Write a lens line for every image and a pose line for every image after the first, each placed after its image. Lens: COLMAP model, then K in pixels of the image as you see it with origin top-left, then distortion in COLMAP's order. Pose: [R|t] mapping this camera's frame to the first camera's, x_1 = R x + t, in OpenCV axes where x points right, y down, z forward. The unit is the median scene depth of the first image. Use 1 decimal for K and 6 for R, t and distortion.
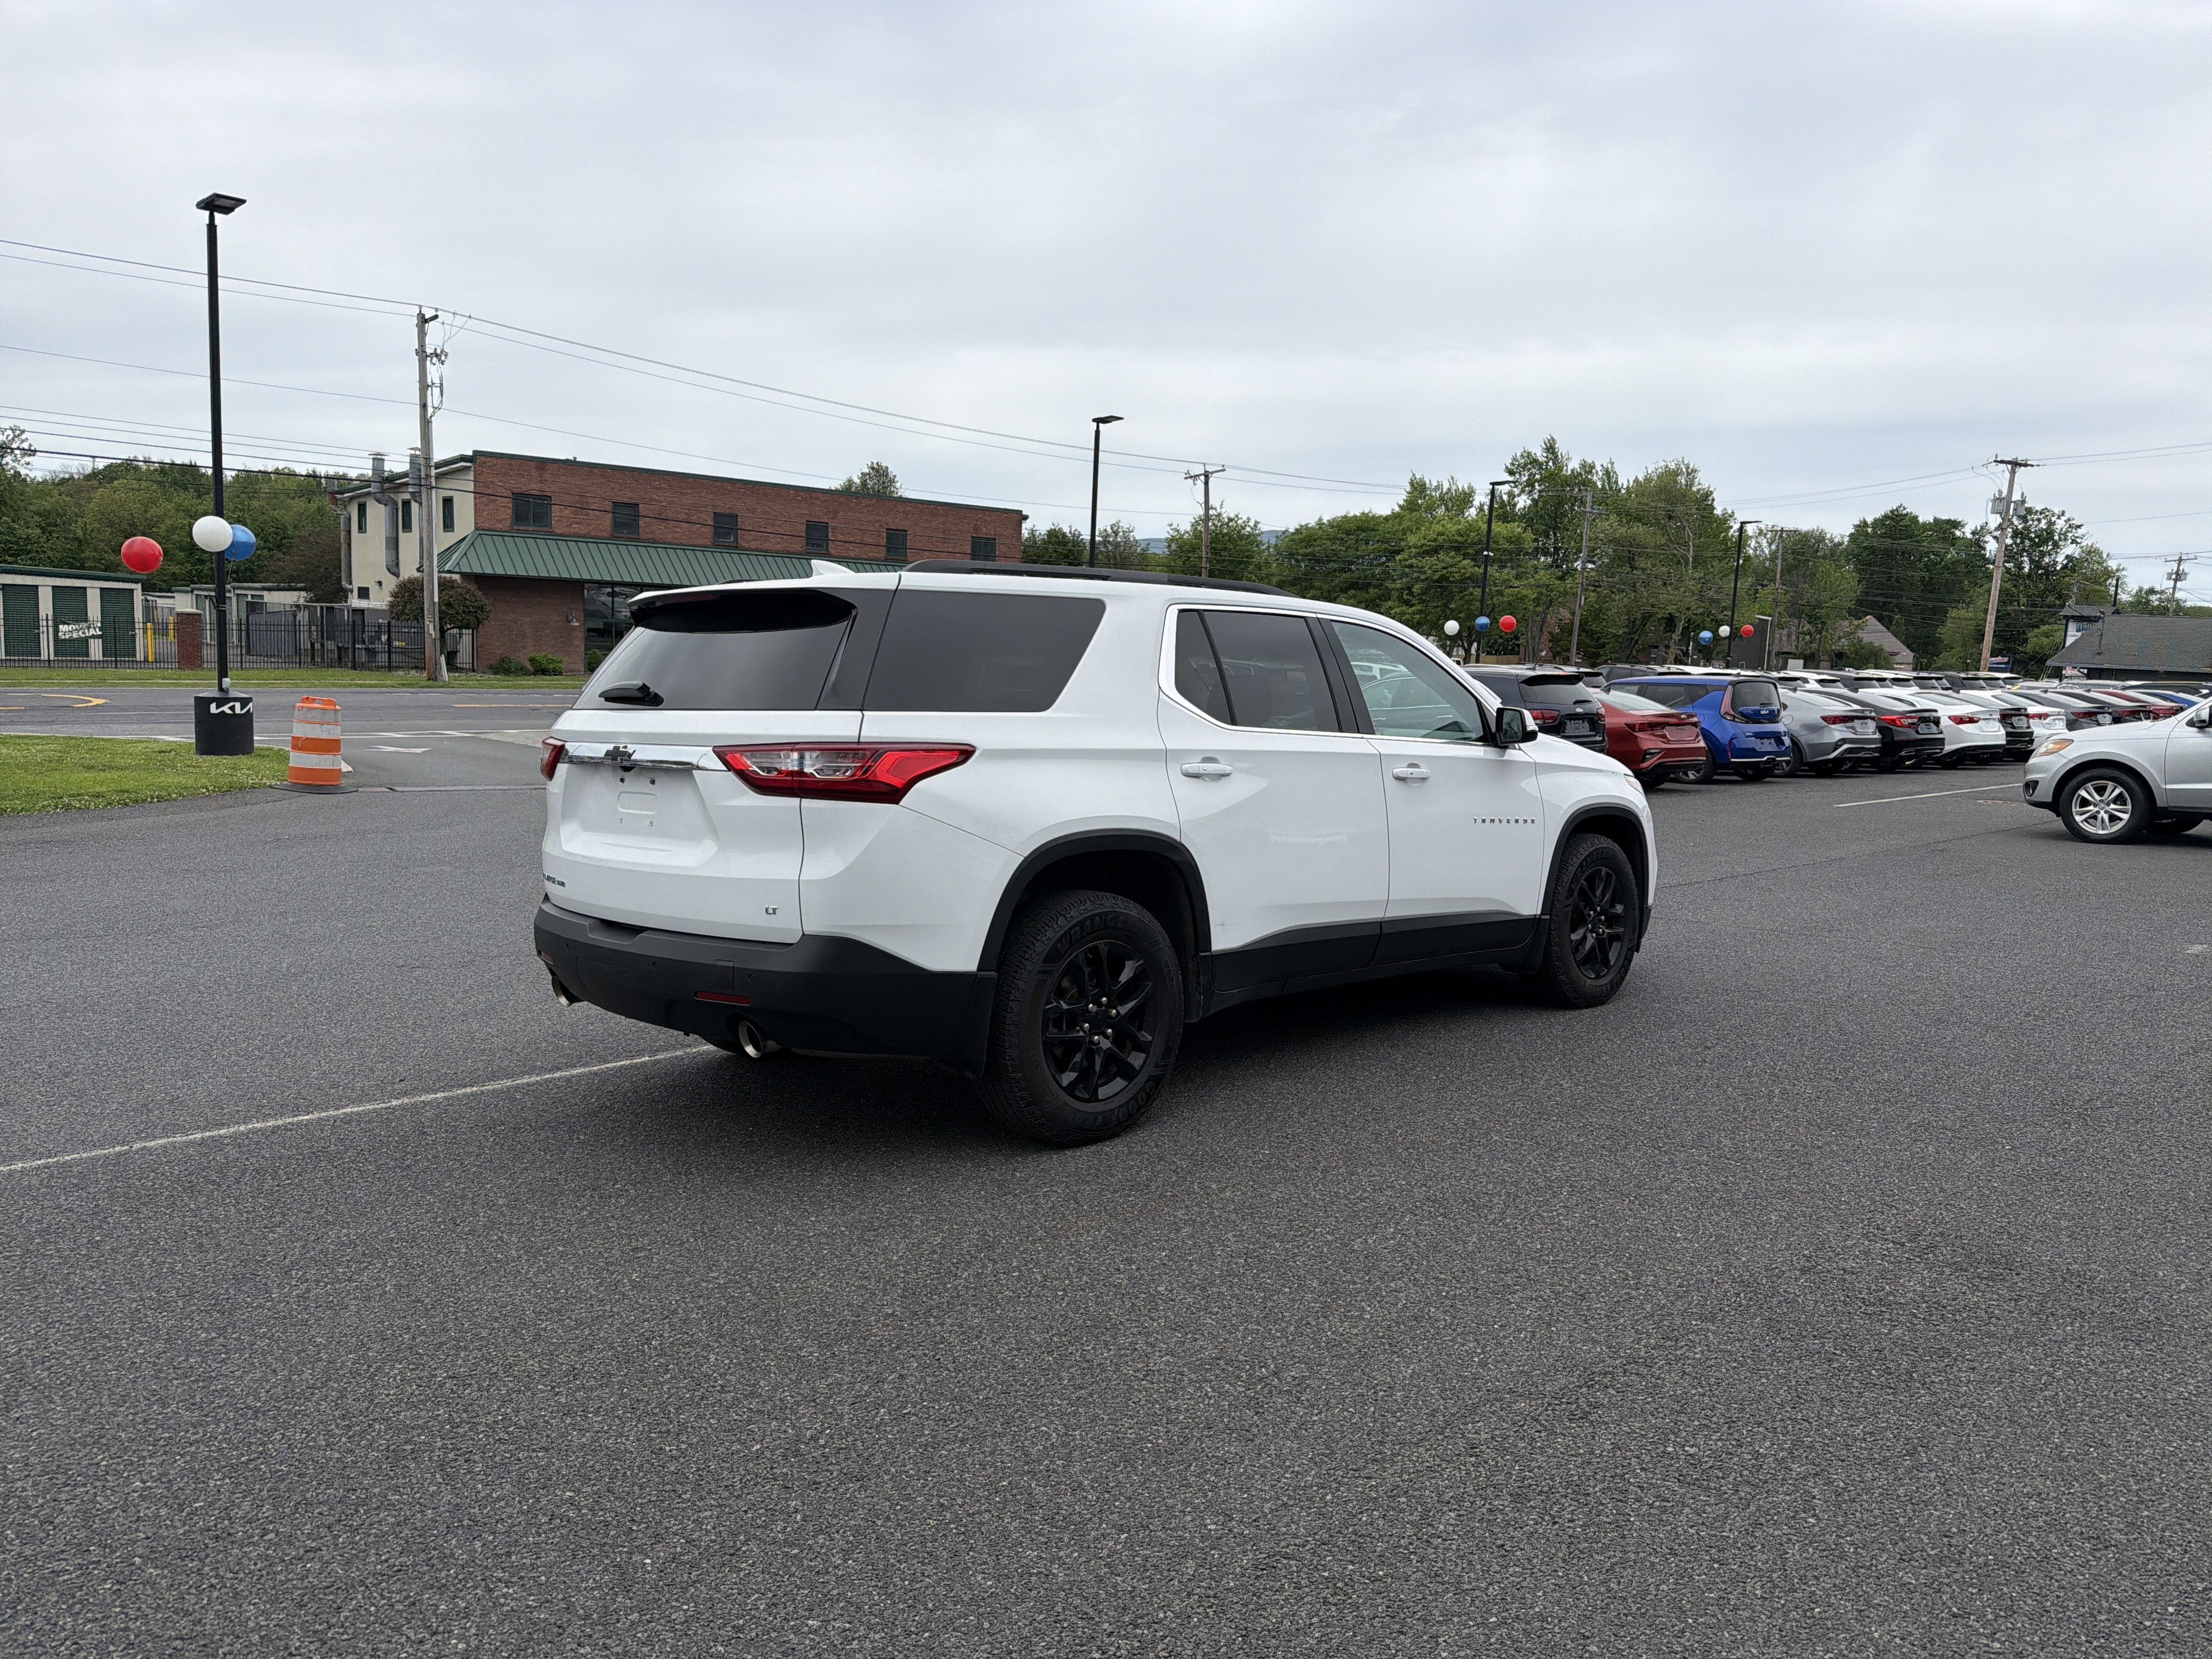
lens RADIAL K [[1568.0, 0, 1097.0], [0, 1568.0, 837.8], [0, 0, 1]] dist [0.001592, -0.010598]
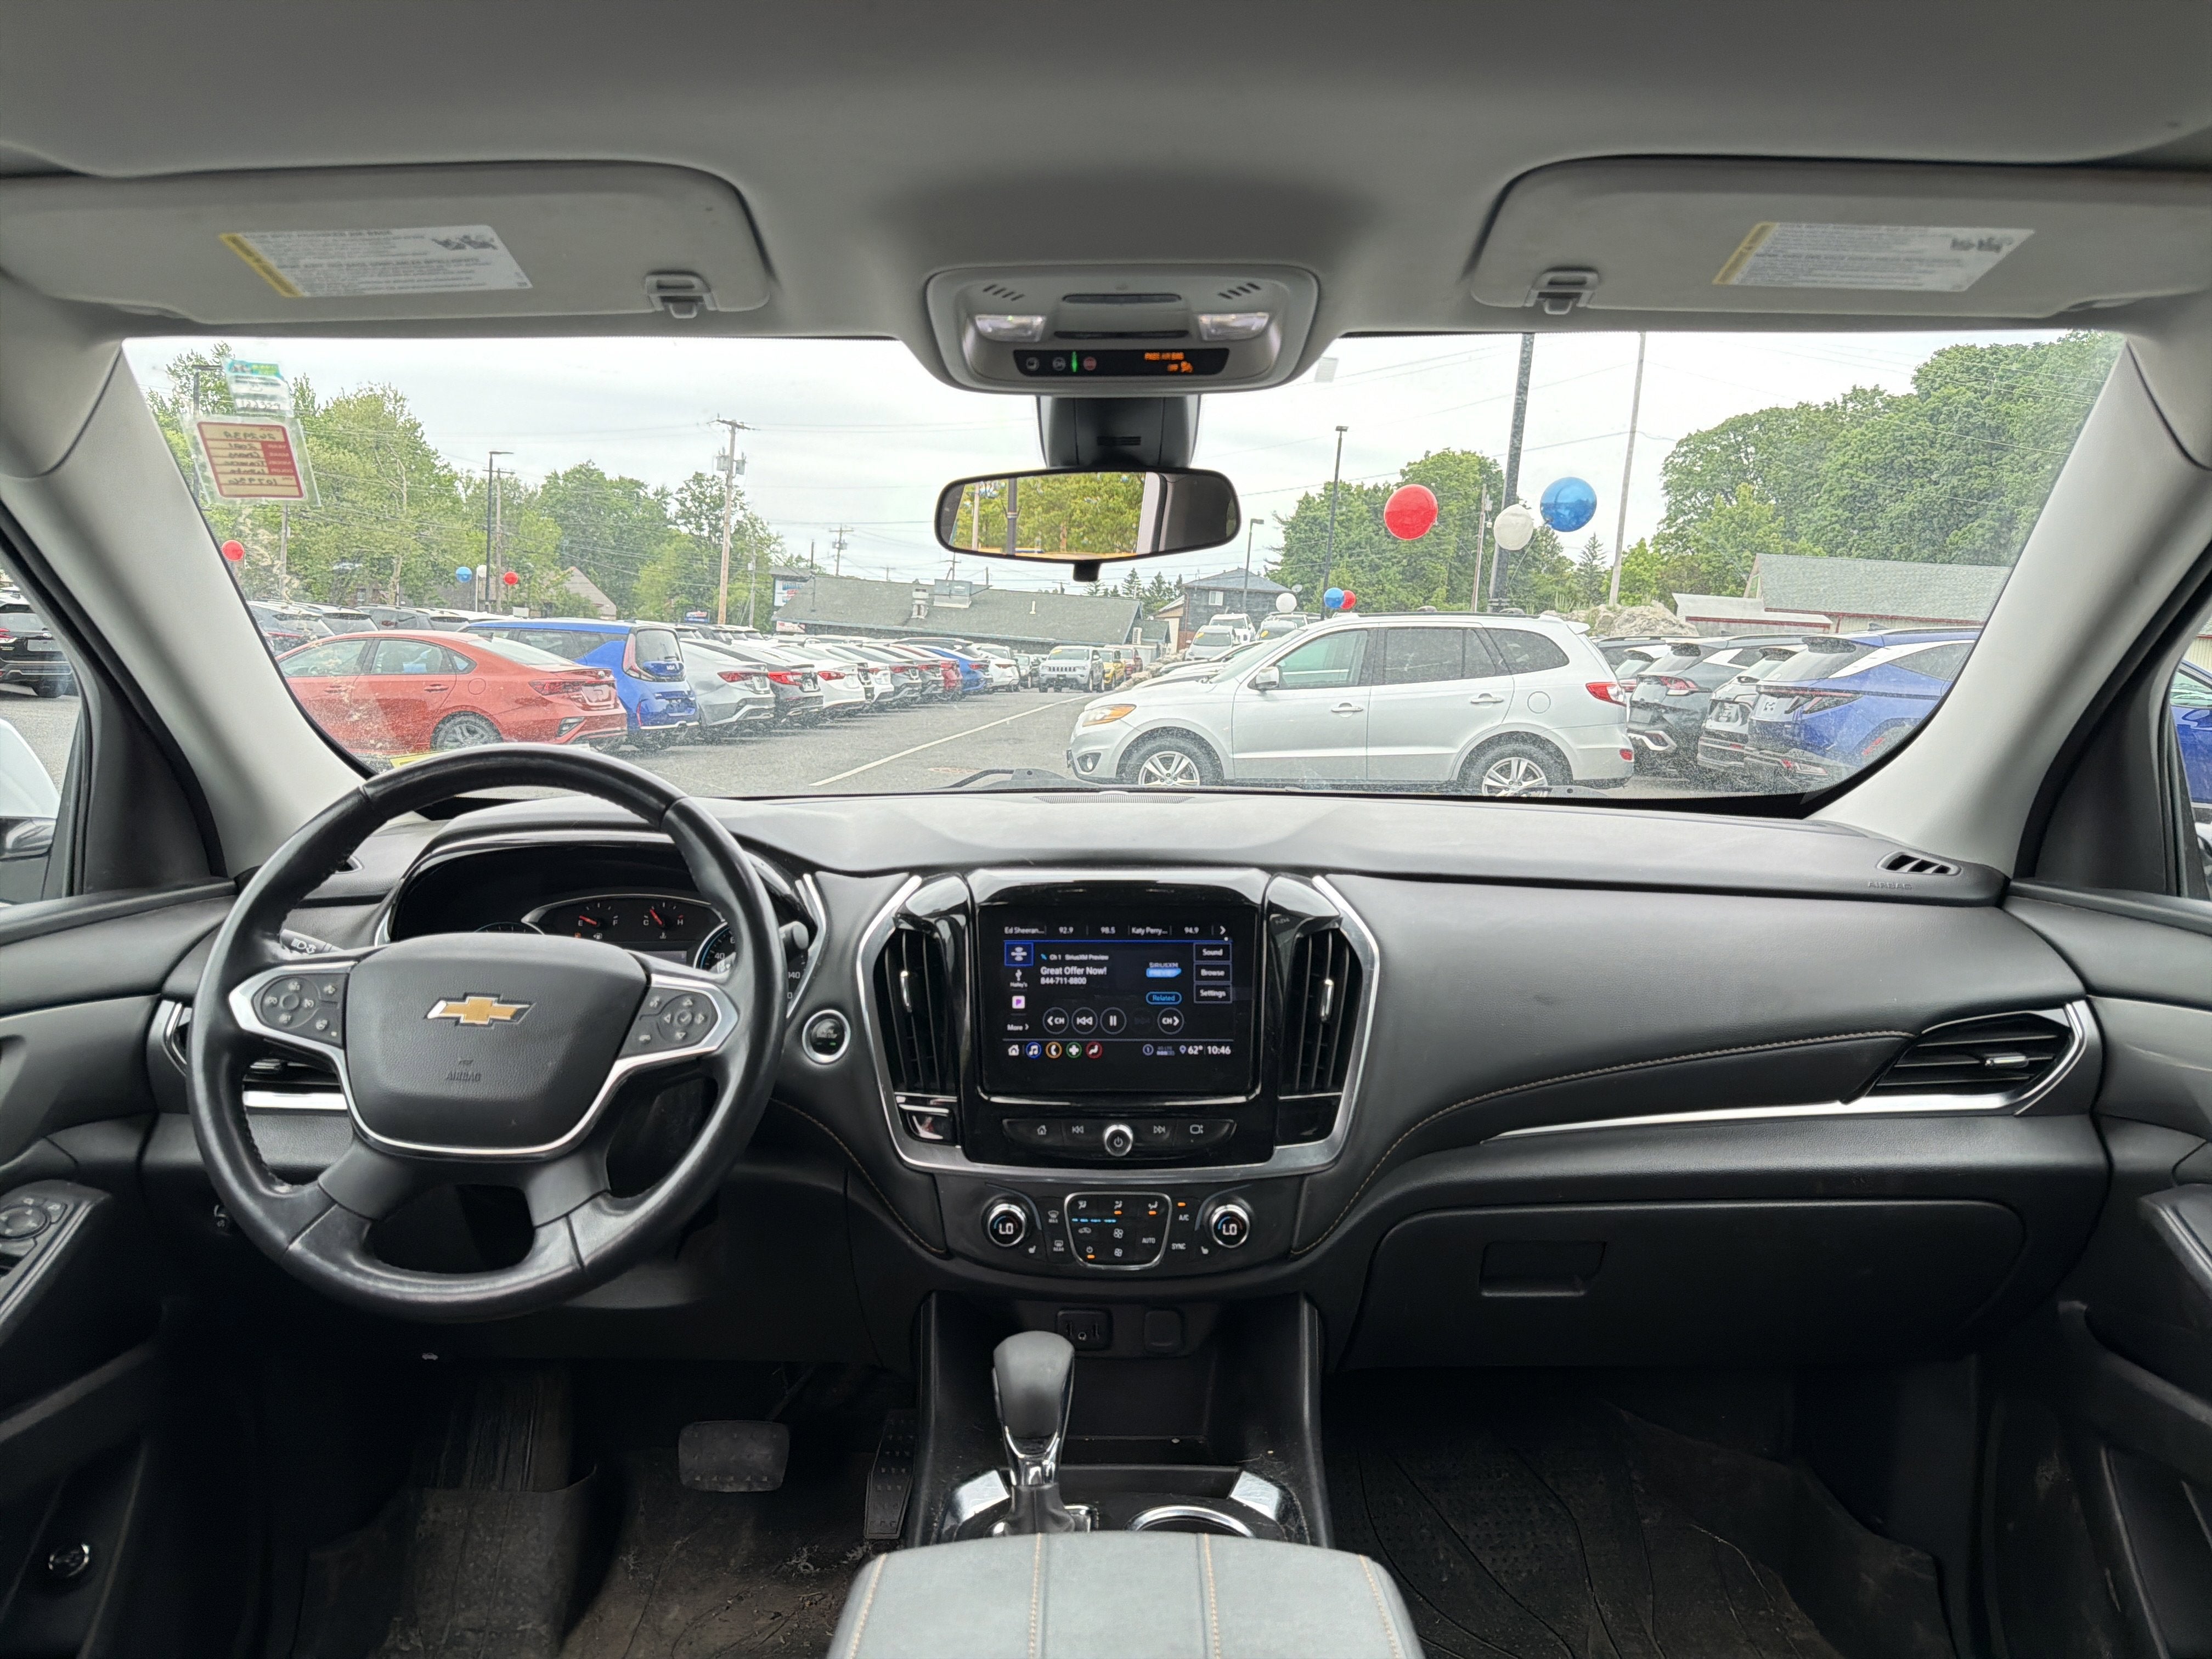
lens RADIAL K [[1550.8, 0, 1106.0], [0, 1550.8, 829.5], [0, 0, 1]] dist [0.002363, -0.005397]
pose [[0.695912, -0.069933, 0.714713, 0.003996], [0.049281, 0.997551, 0.049623, -0.014123], [-0.716434, 0.000689, 0.697655, 0.156121]]
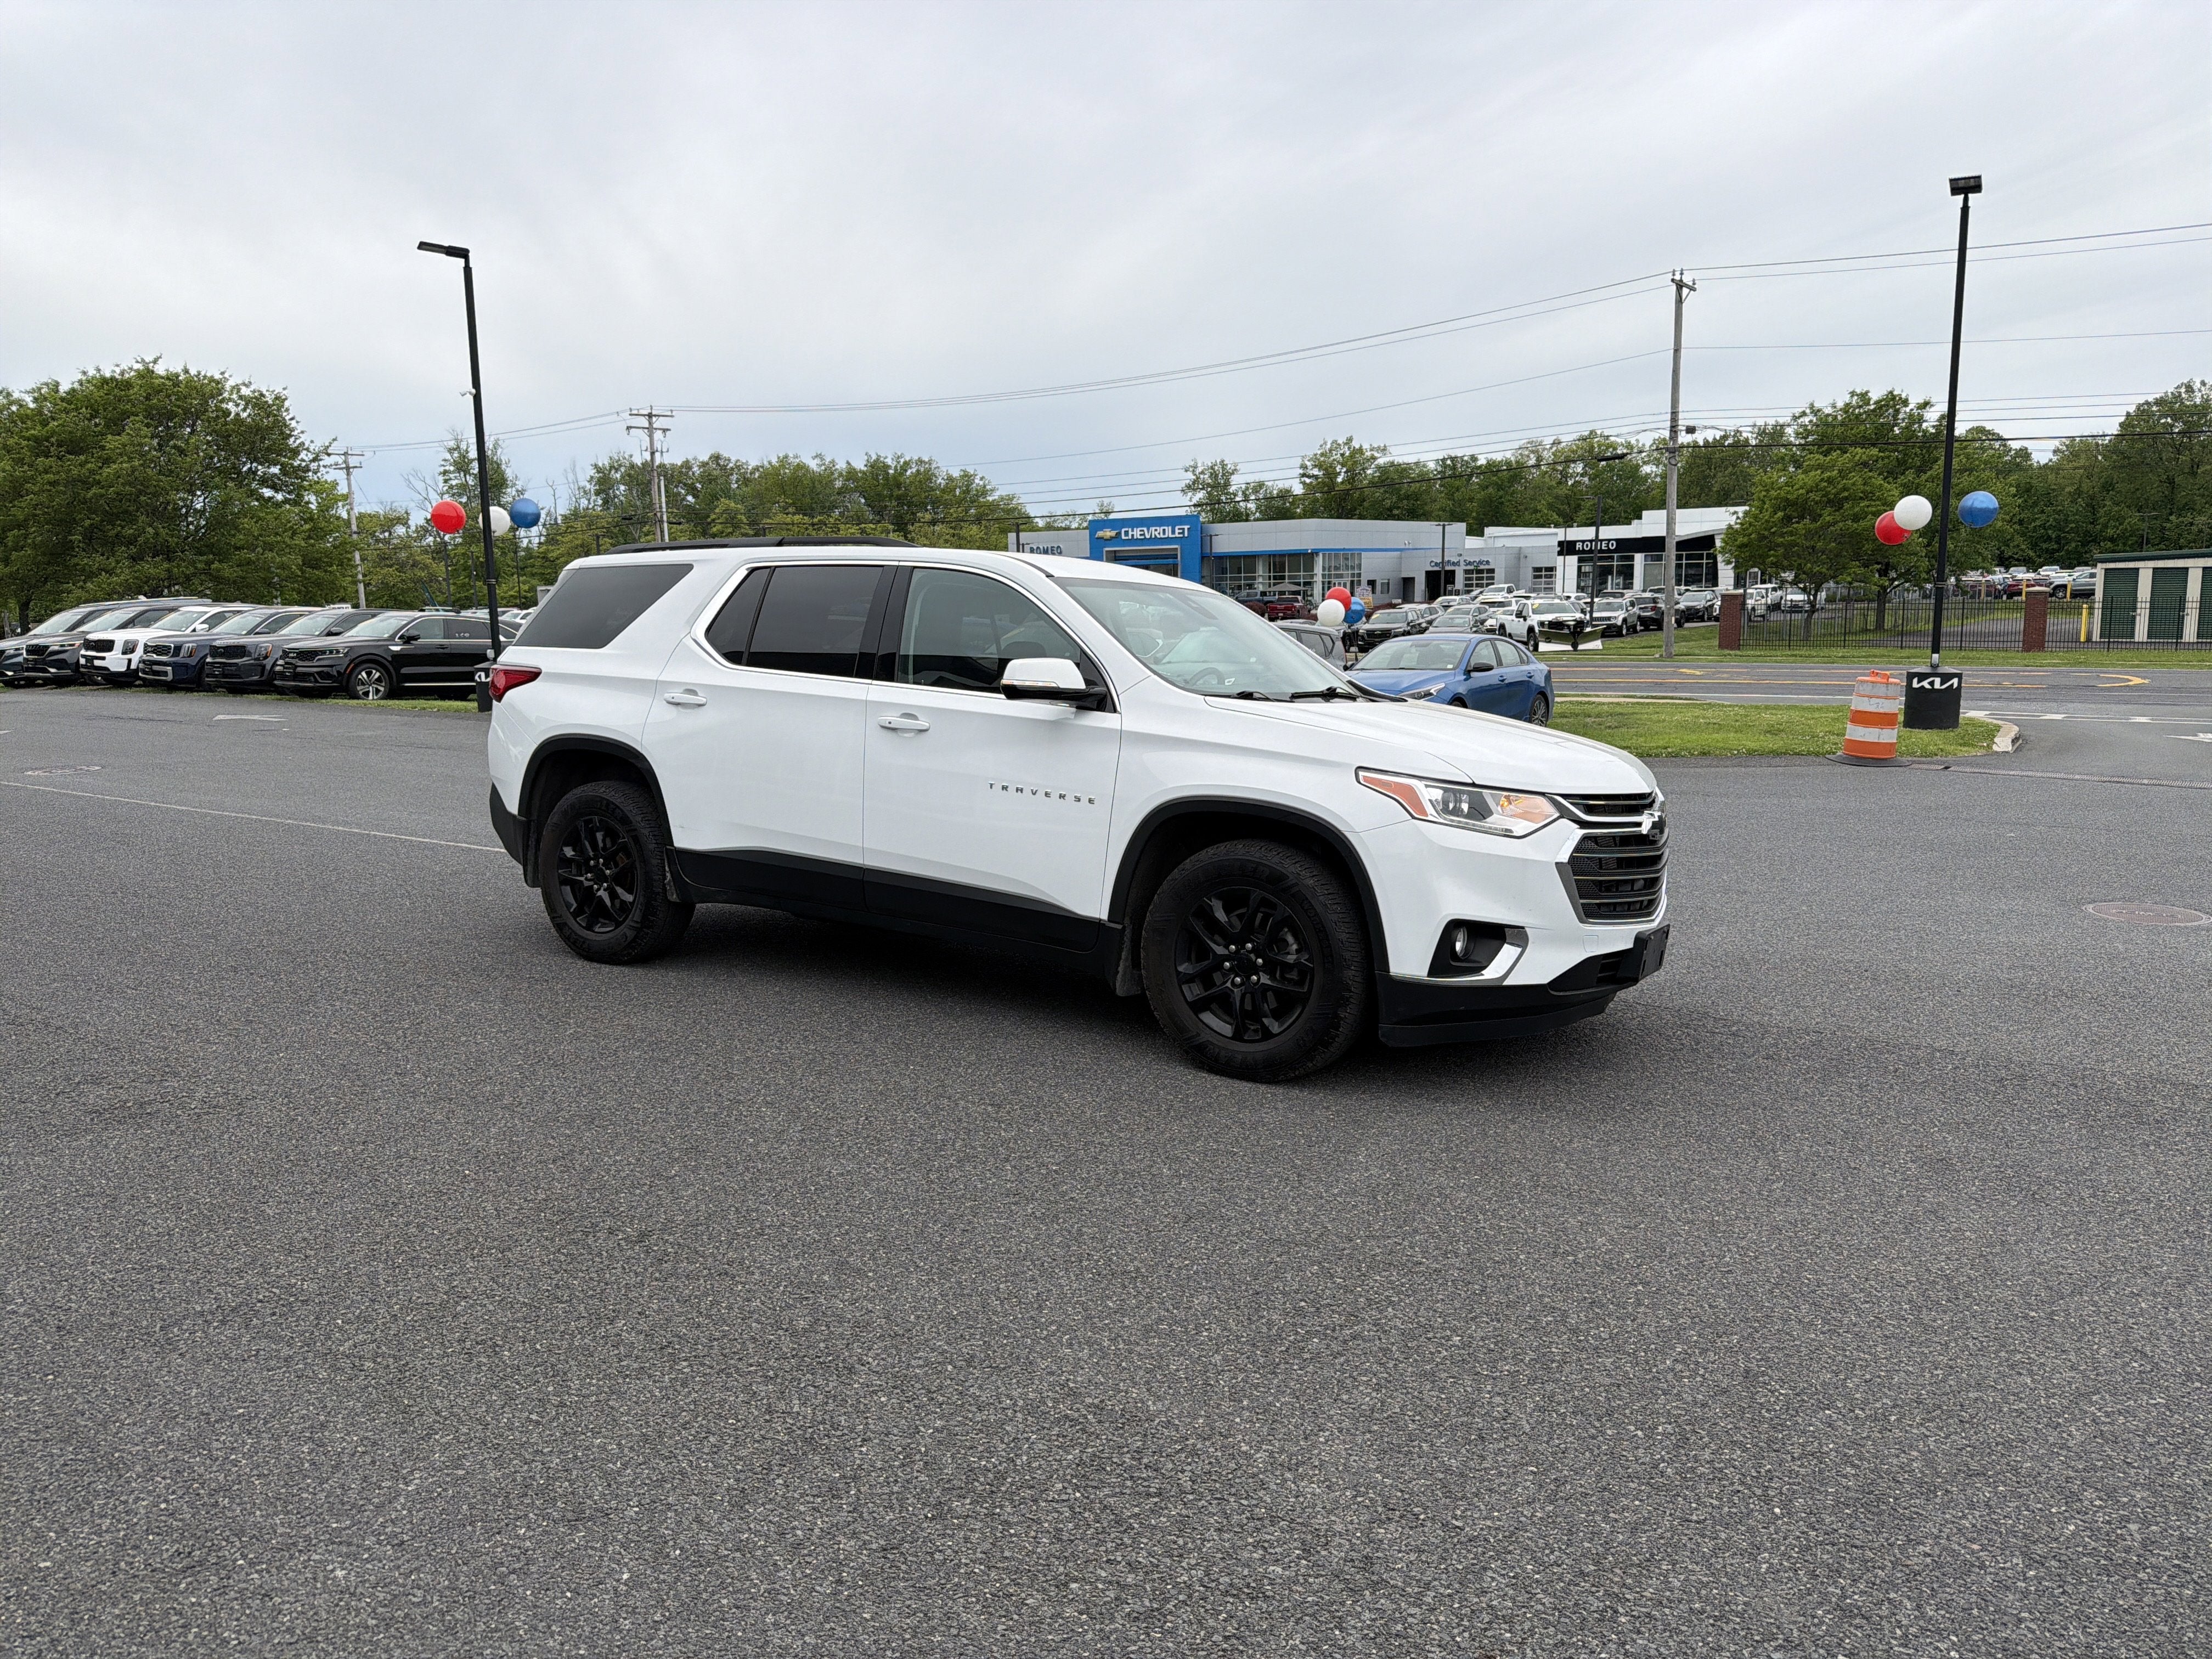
lens RADIAL K [[1545.5, 0, 1111.5], [0, 1545.5, 849.7], [0, 0, 1]] dist [0.085602, -0.104702]
pose [[0.197605, 0.117874, -0.973169, 0.177066], [-0.103893, 0.989671, 0.098777, -0.010899], [0.974761, 0.081587, 0.207810, 0.143151]]
